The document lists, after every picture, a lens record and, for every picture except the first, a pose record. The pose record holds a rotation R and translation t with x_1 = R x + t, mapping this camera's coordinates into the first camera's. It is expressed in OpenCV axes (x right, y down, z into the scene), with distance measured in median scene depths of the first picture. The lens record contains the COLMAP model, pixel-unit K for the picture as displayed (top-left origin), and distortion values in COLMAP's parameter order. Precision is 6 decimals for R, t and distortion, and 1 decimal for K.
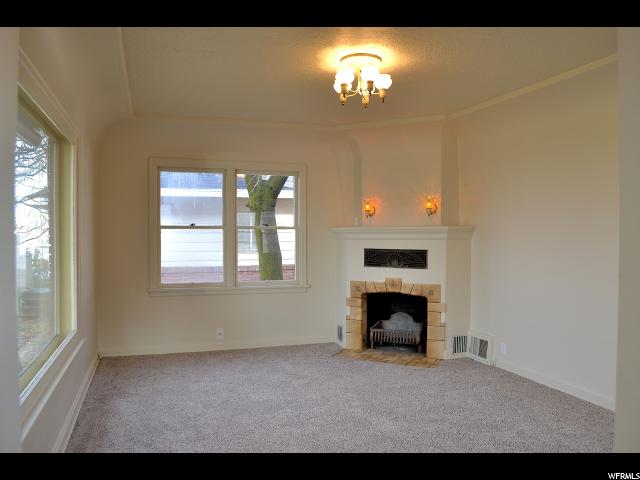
lens RADIAL K [[513.0, 0, 320.0], [0, 513.0, 240.0], [0, 0, 1]] dist [-0.079663, 0.003511]
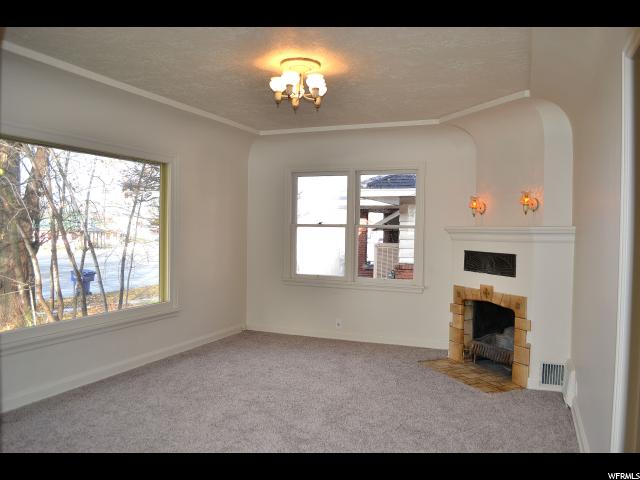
lens RADIAL K [[513.0, 0, 320.0], [0, 513.0, 240.0], [0, 0, 1]] dist [-0.079663, 0.003511]
pose [[0.754889, 0.024300, -0.655402, 0.494103], [-0.022774, 0.999682, 0.010833, -0.005791], [0.655457, 0.006749, 0.755202, 0.158143]]
